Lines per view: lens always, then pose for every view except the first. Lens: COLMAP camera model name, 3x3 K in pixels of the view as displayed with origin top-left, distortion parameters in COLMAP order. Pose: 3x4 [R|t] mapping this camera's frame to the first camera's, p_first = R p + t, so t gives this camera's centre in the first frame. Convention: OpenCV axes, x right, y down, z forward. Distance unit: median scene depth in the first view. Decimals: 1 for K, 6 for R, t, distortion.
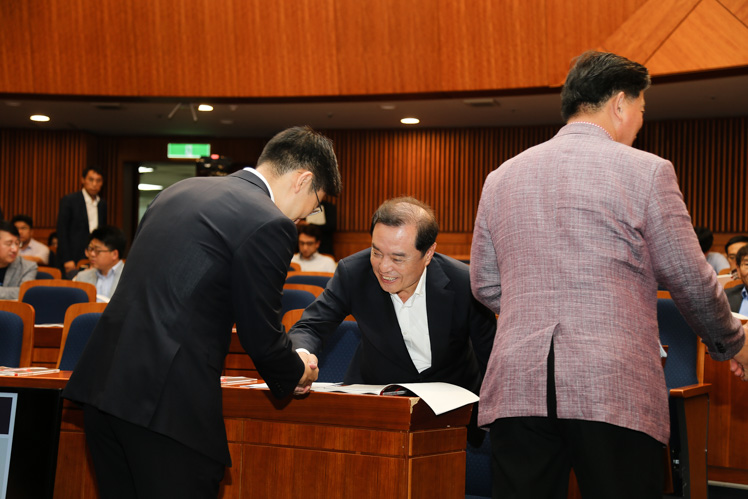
lens RADIAL K [[1226.8, 0, 366.8], [0, 1226.8, 255.5], [0, 0, 1]] dist [0.262977, 0.000000]
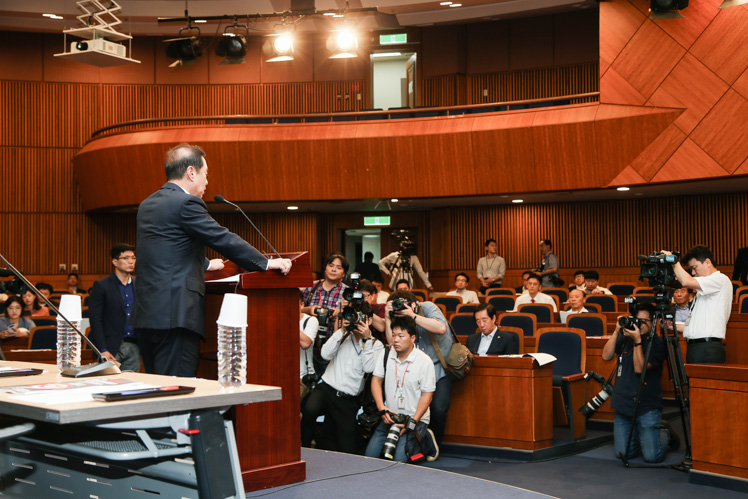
lens RADIAL K [[1007.6, 0, 384.6], [0, 1007.6, 249.2], [0, 0, 1]] dist [0.199845, 0.000000]
pose [[0.995249, -0.033829, -0.091299, -0.024742], [0.032076, 0.999273, -0.020600, -0.030557], [0.091930, 0.017574, 0.995610, -0.423204]]
